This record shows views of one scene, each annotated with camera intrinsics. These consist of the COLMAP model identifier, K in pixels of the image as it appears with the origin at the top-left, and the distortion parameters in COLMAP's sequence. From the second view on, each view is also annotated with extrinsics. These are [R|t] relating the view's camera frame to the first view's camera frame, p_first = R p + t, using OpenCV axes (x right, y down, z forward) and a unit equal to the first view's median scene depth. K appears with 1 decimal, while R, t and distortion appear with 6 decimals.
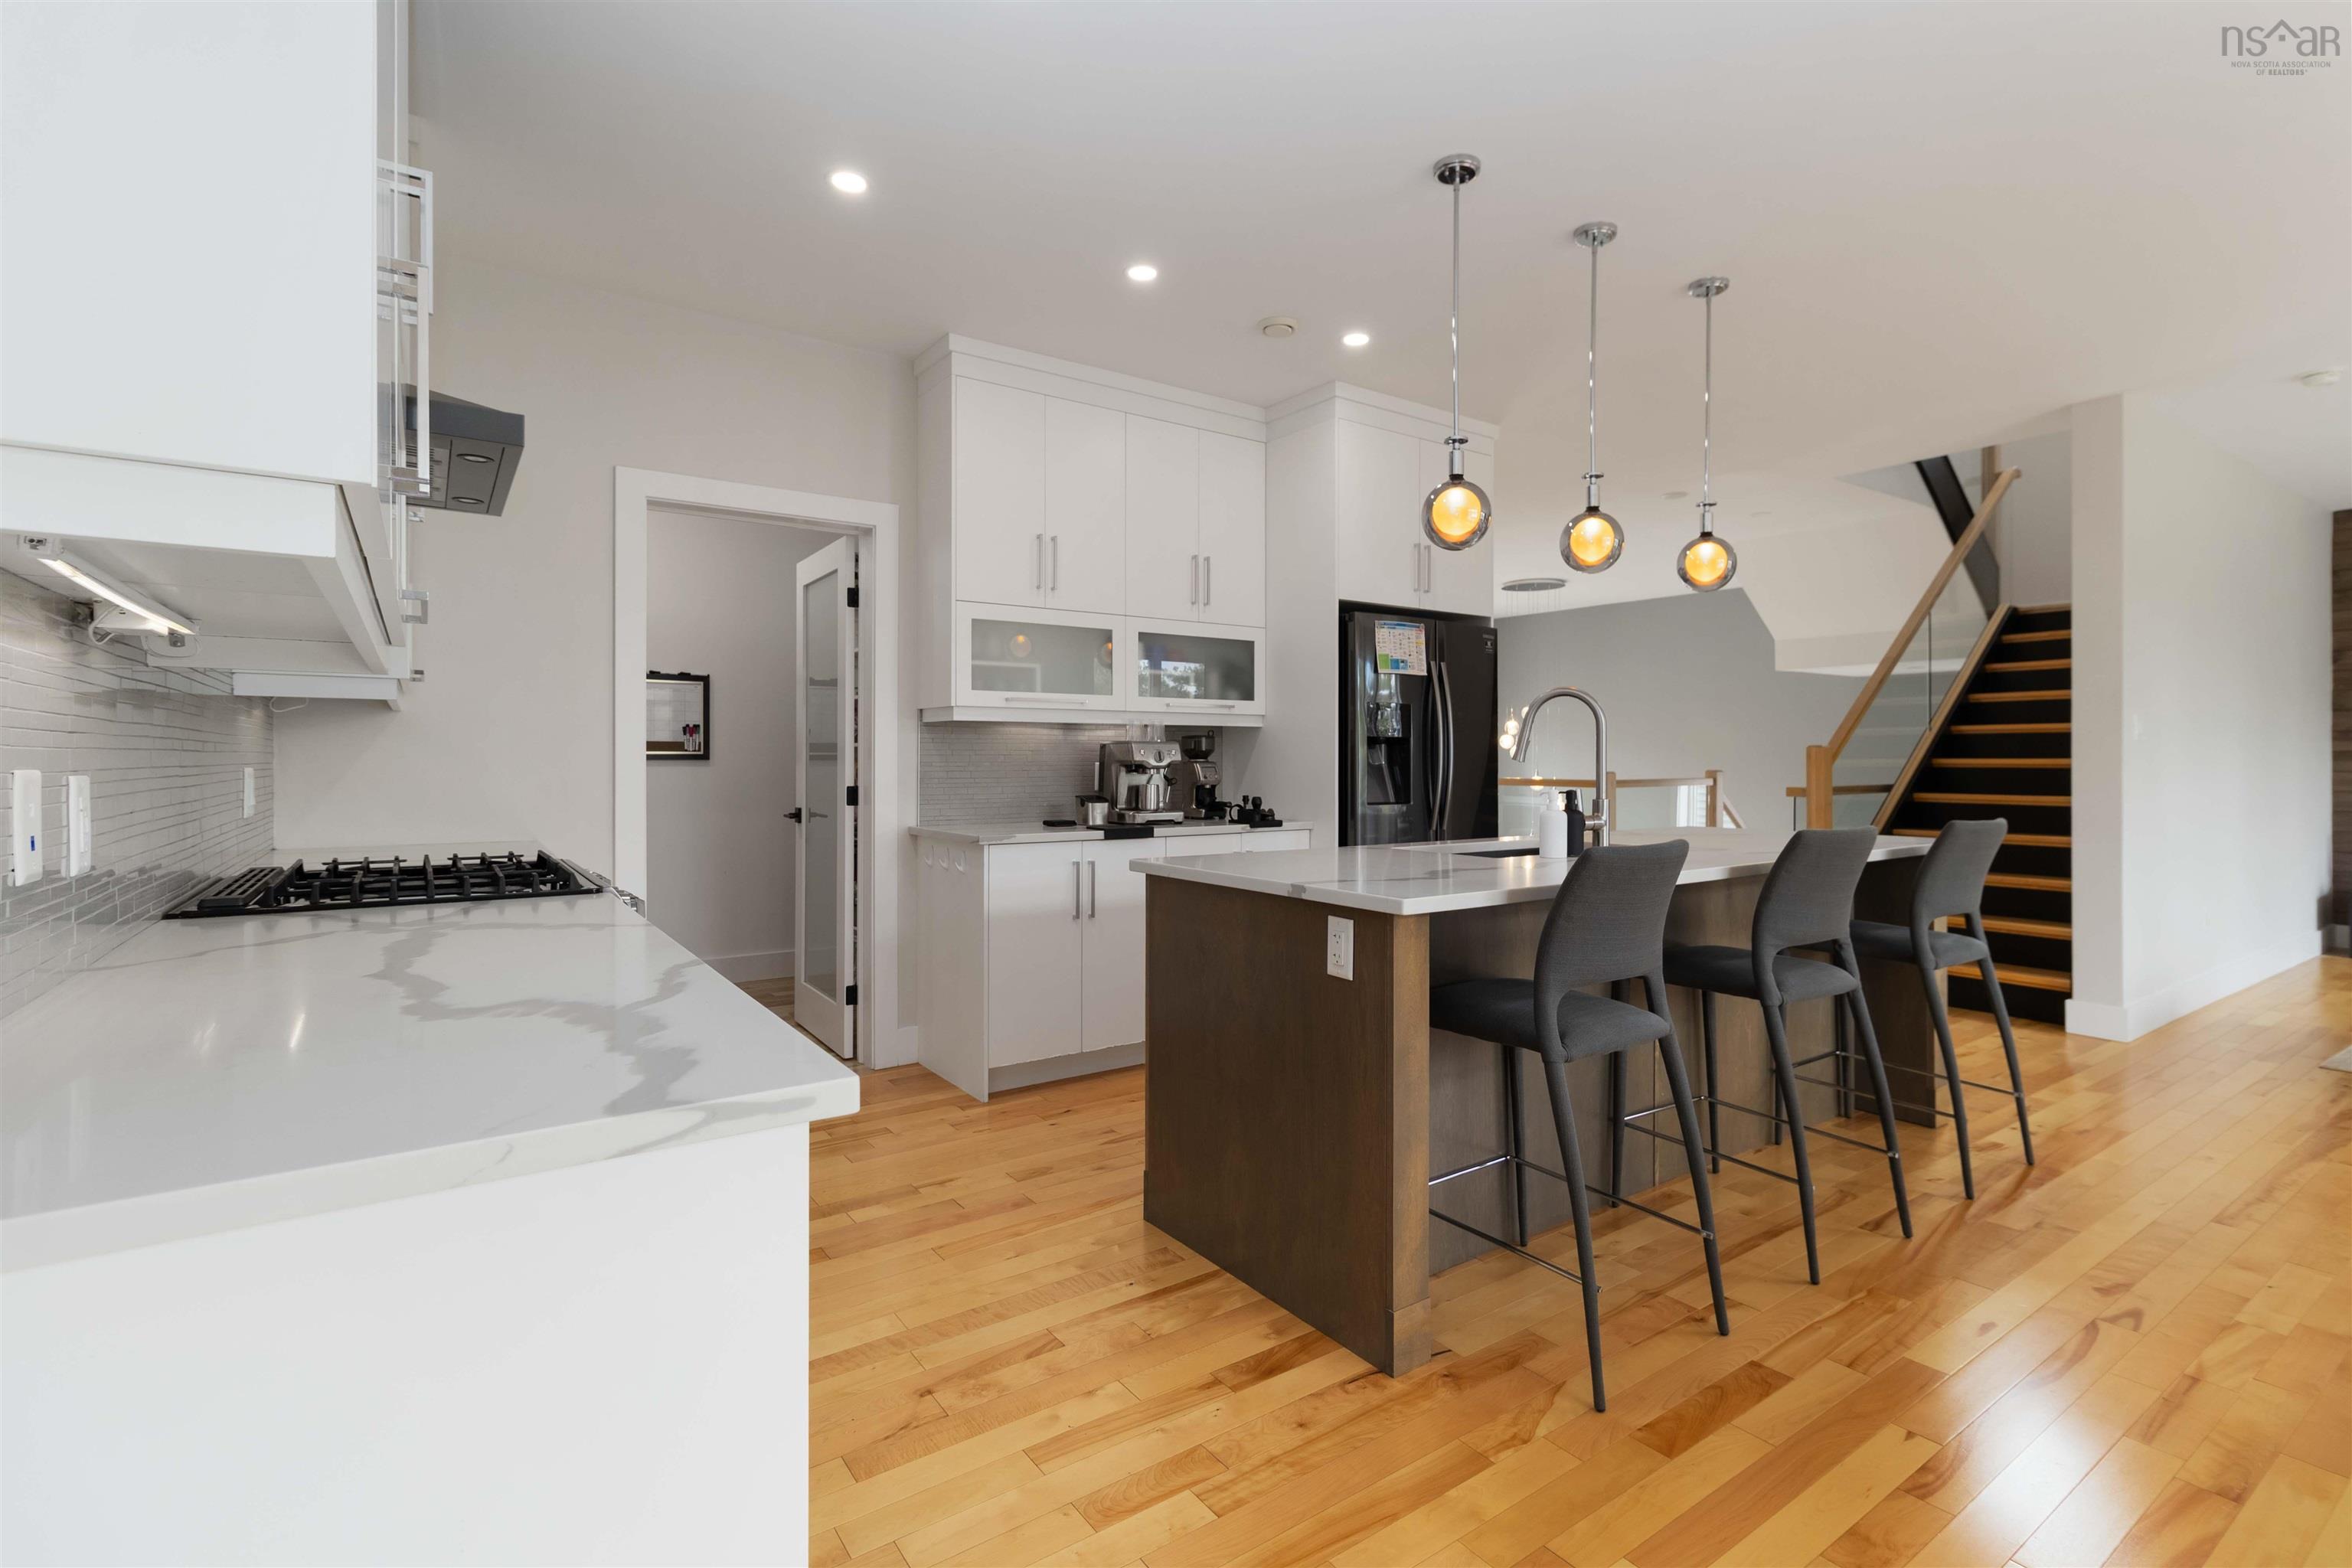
lens RADIAL K [[1106.7, 0, 1171.7], [0, 1106.7, 758.7], [0, 0, 1]] dist [0.001231, 0.000282]
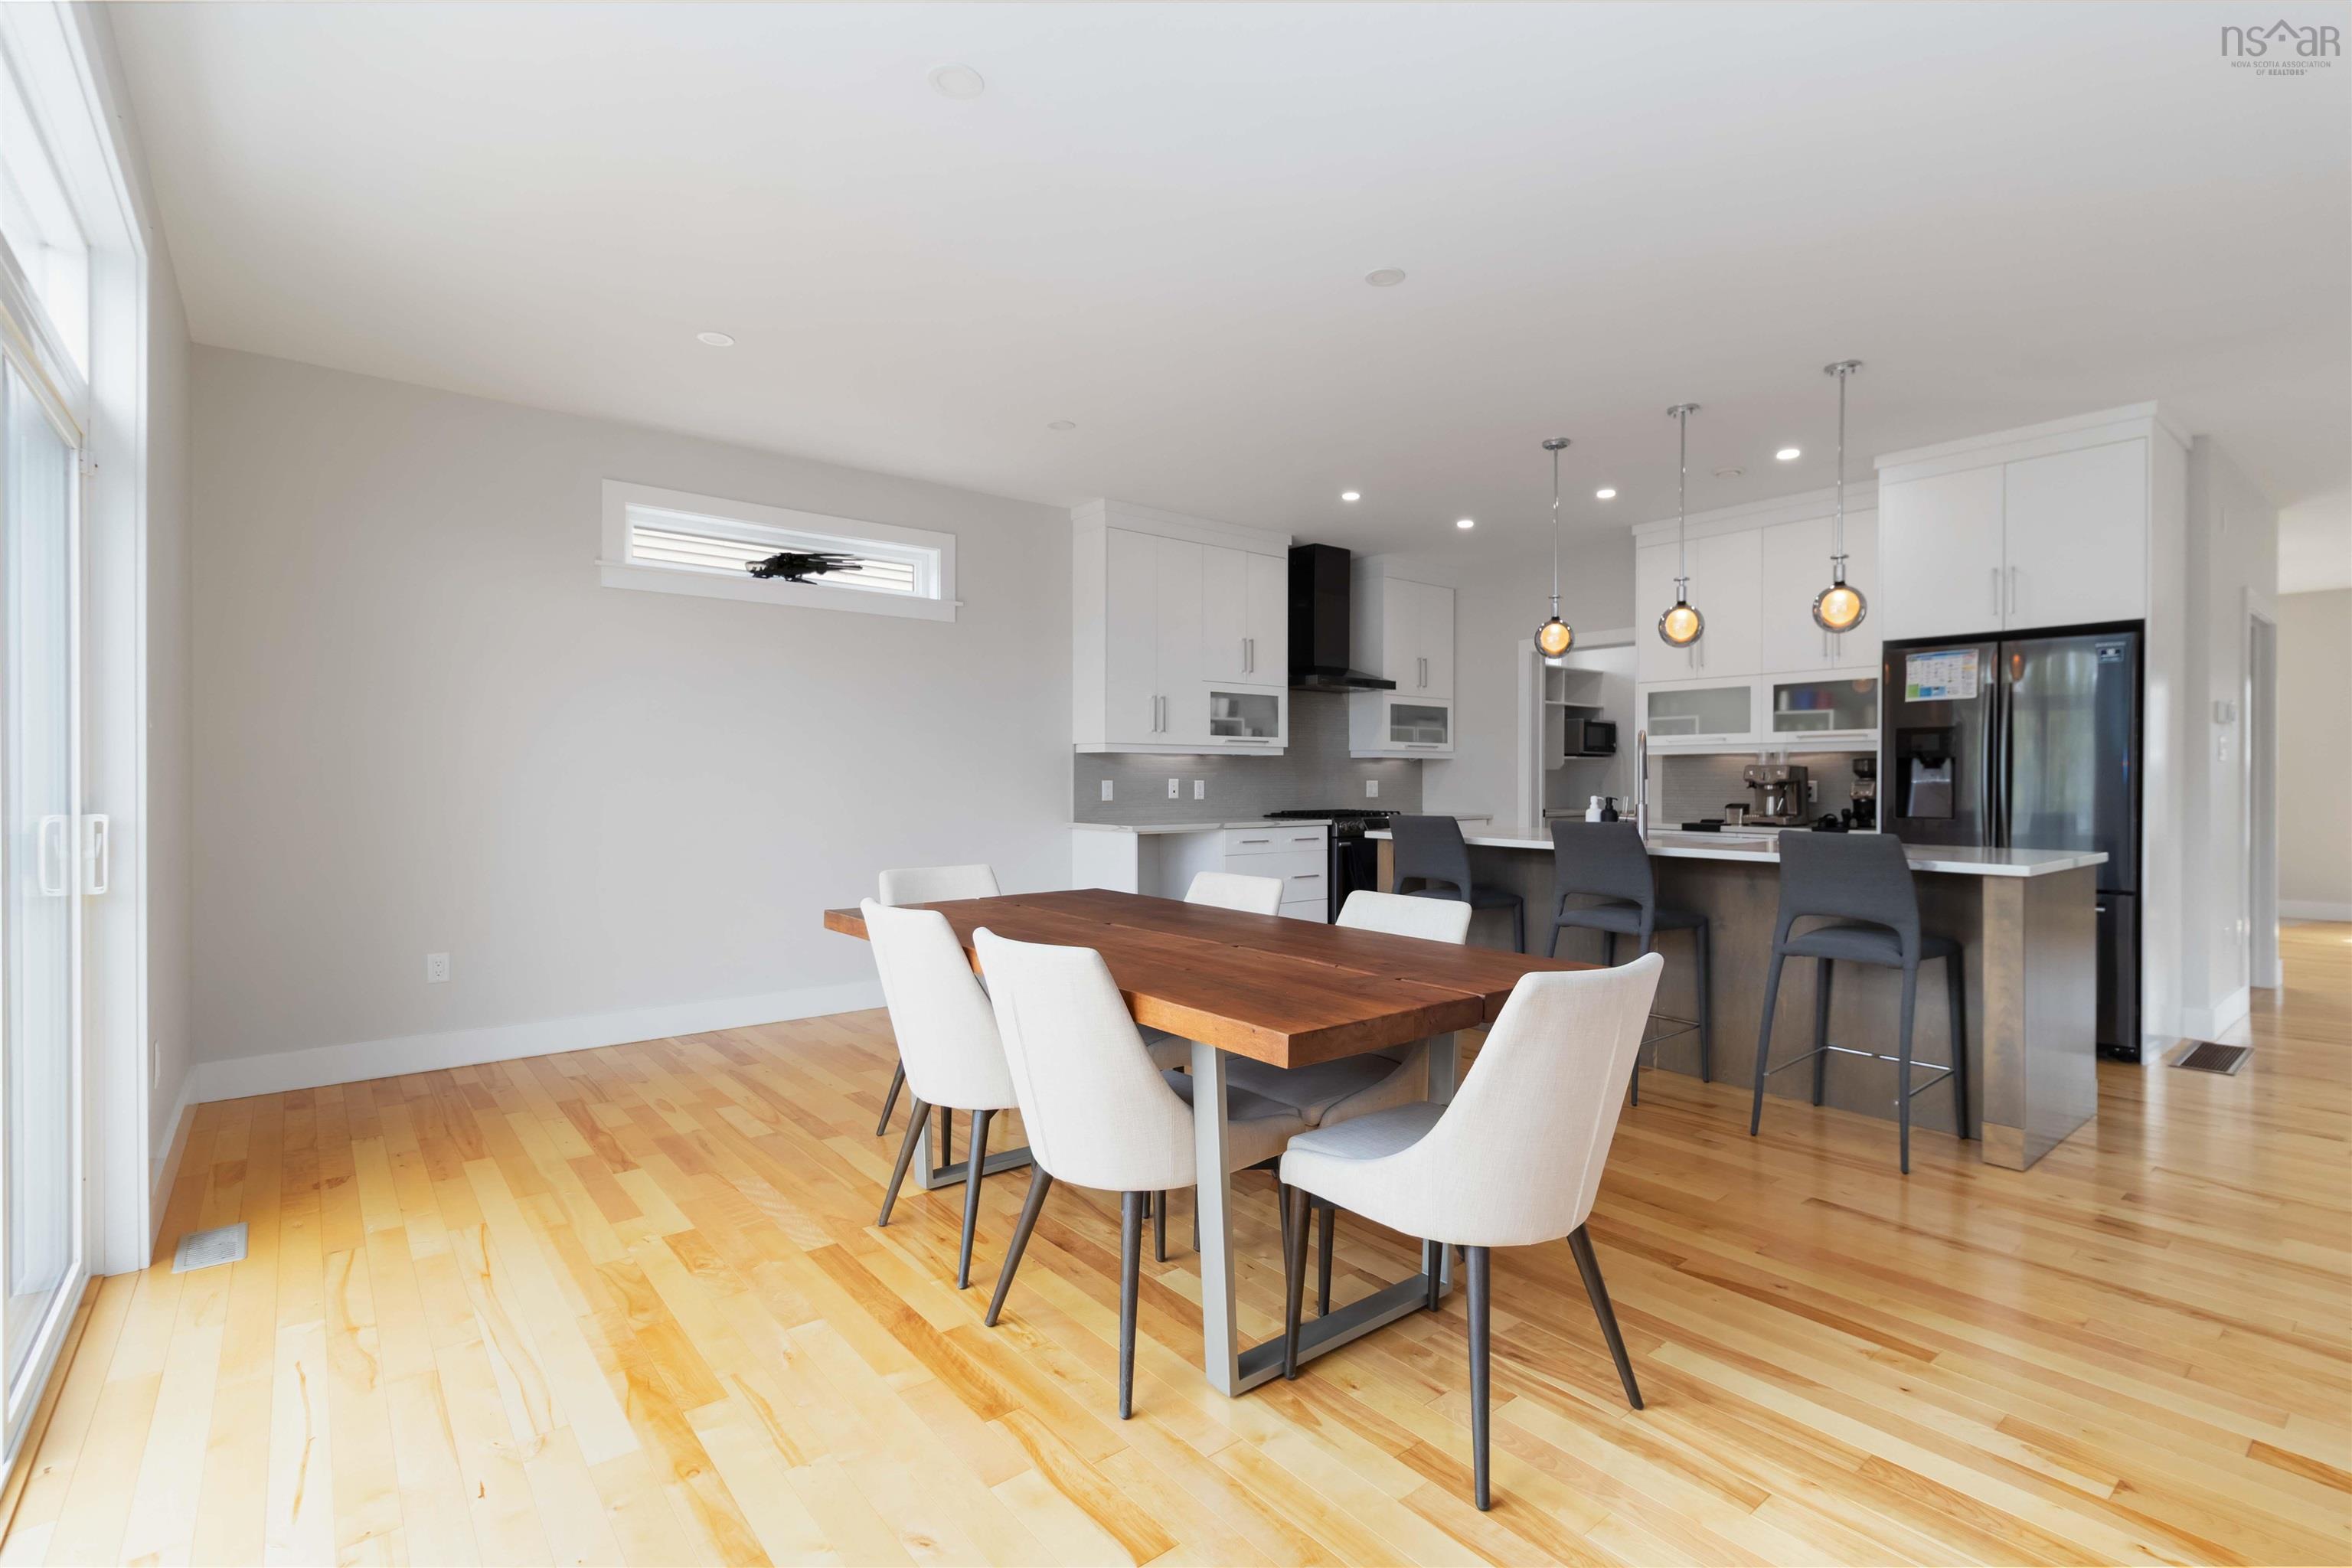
lens RADIAL K [[1080.1, 0, 1203.3], [0, 1080.1, 783.5], [0, 0, 1]] dist [0.002890, 0.000795]
pose [[0.078210, 0.006506, -0.996916, 1.314800], [-0.004932, 0.999969, 0.006139, 0.002410], [0.996925, 0.004437, 0.078240, 0.211959]]
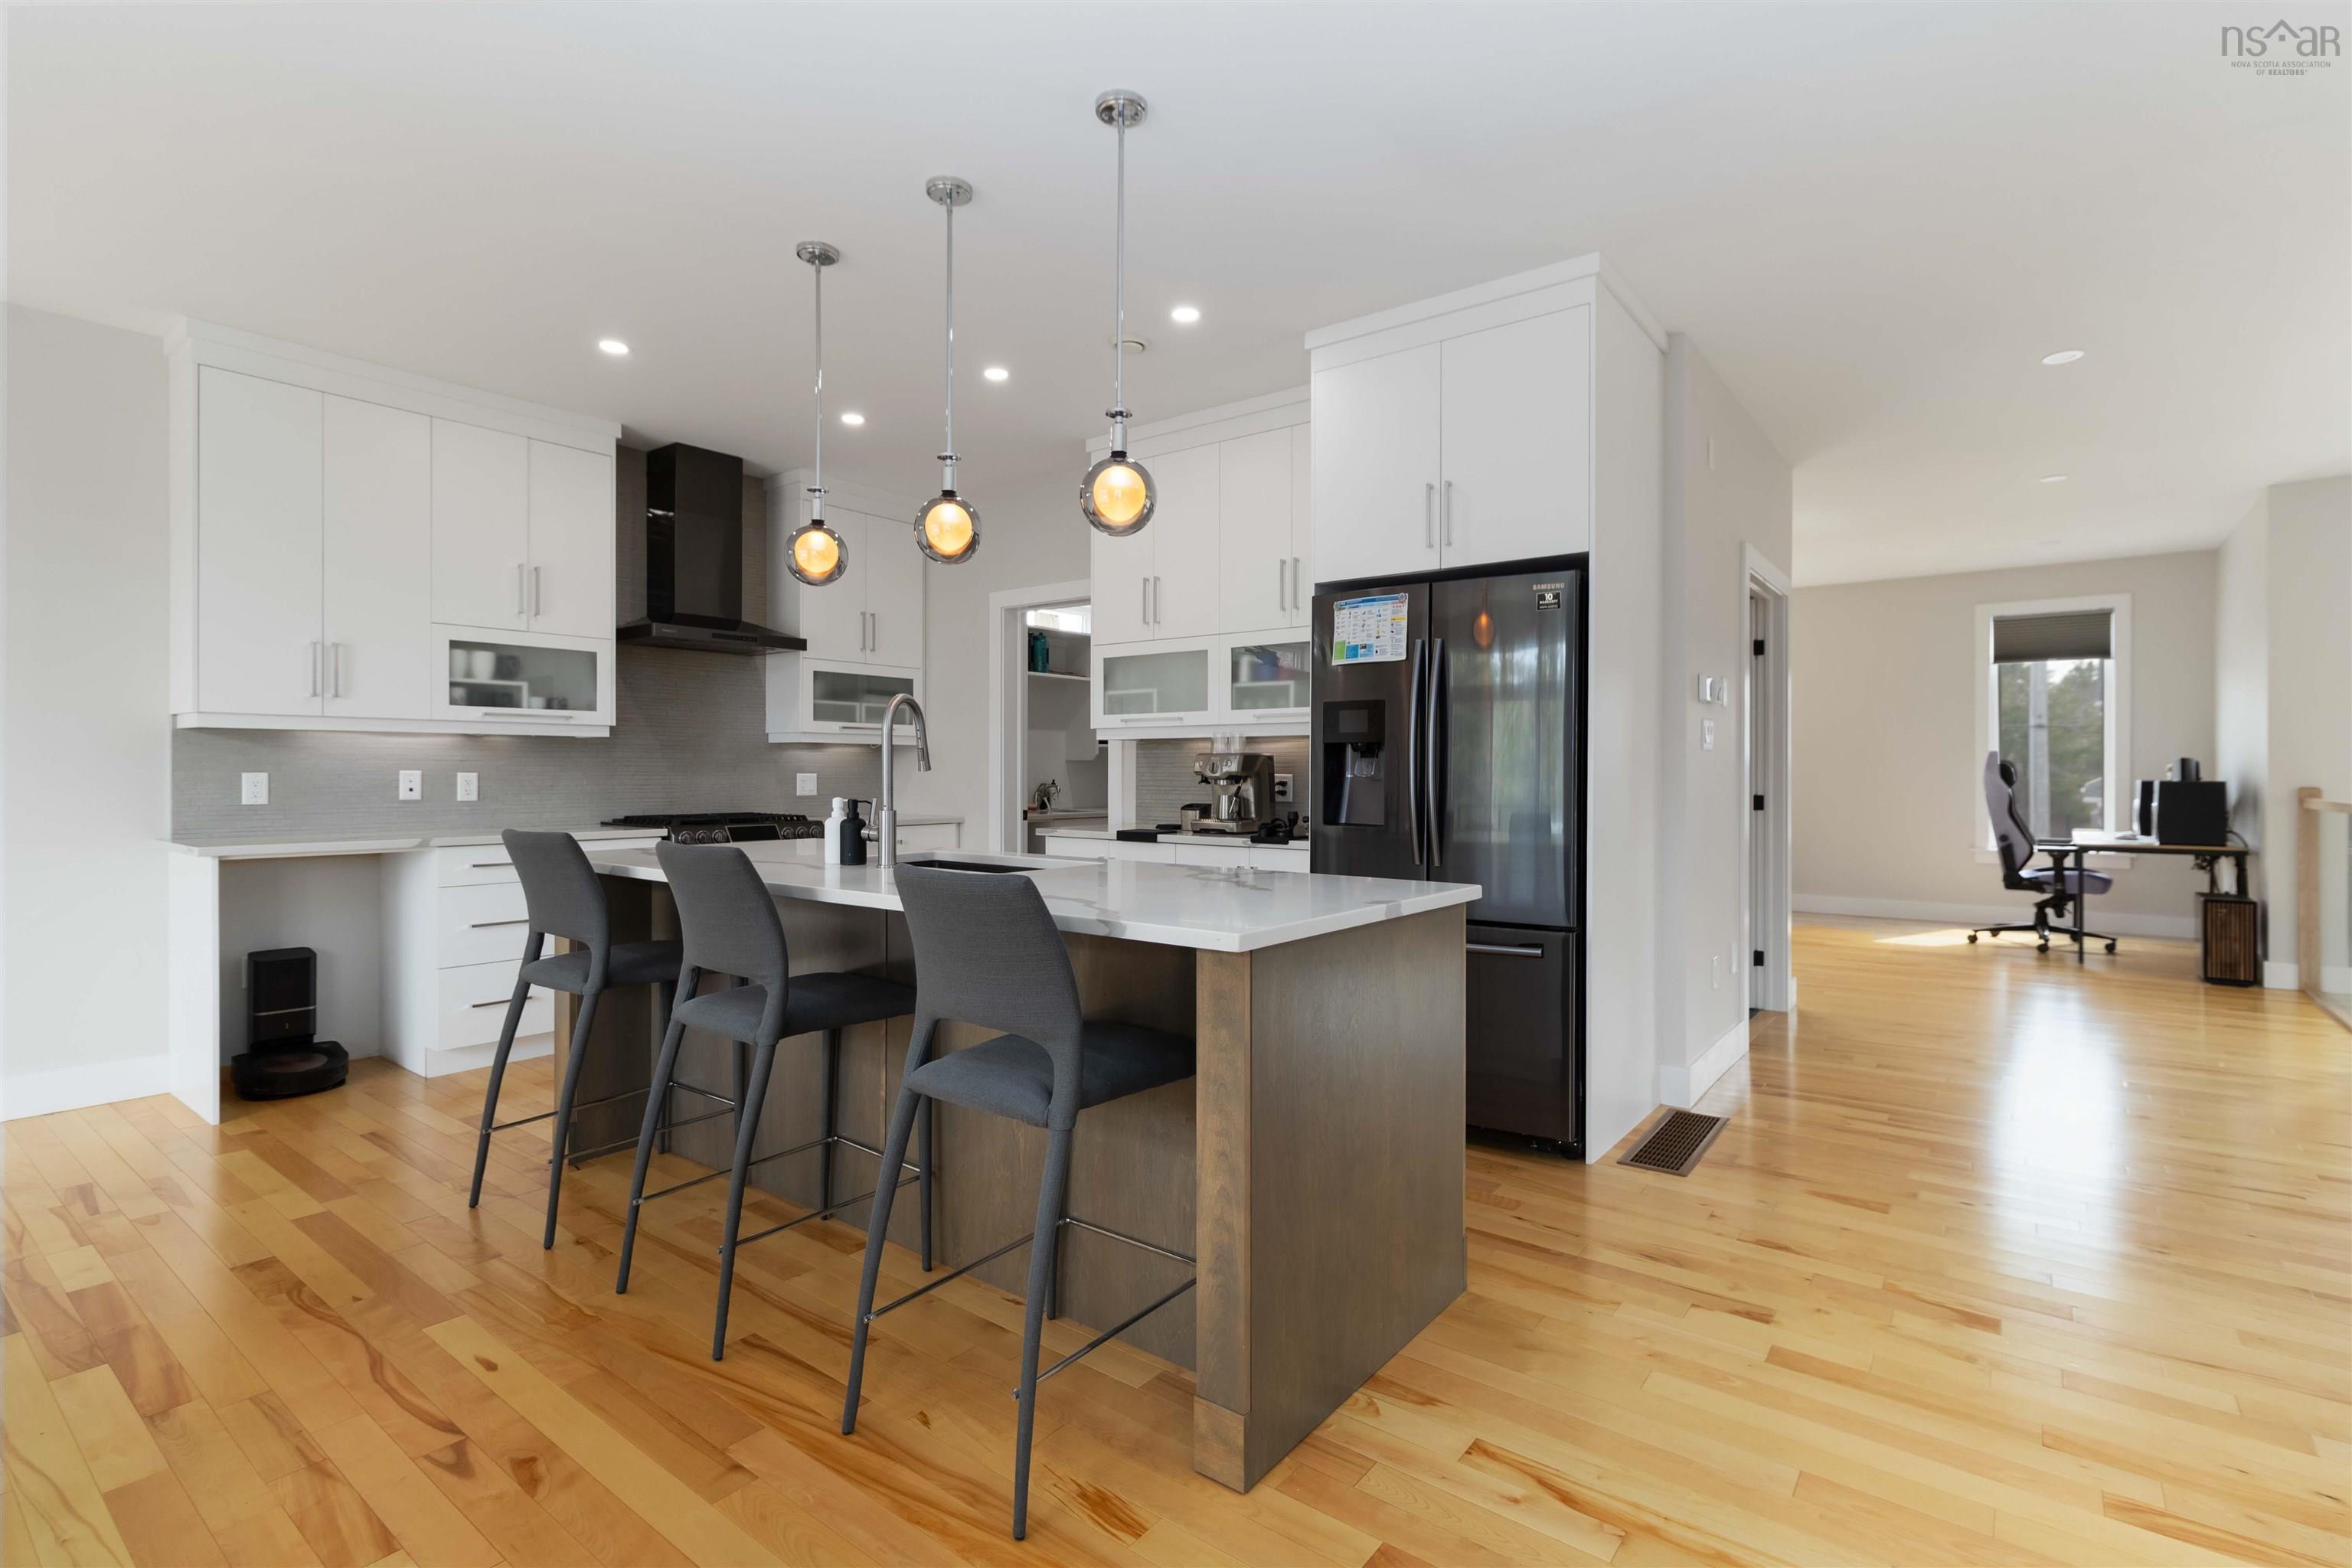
lens RADIAL K [[1090.9, 0, 1211.2], [0, 1090.9, 770.9], [0, 0, 1]] dist [0.001074, 0.000216]
pose [[0.310912, 0.001155, -0.950438, 0.991591], [-0.006631, 0.999978, -0.000953, 0.001844], [0.950416, 0.006598, 0.310913, 0.706974]]
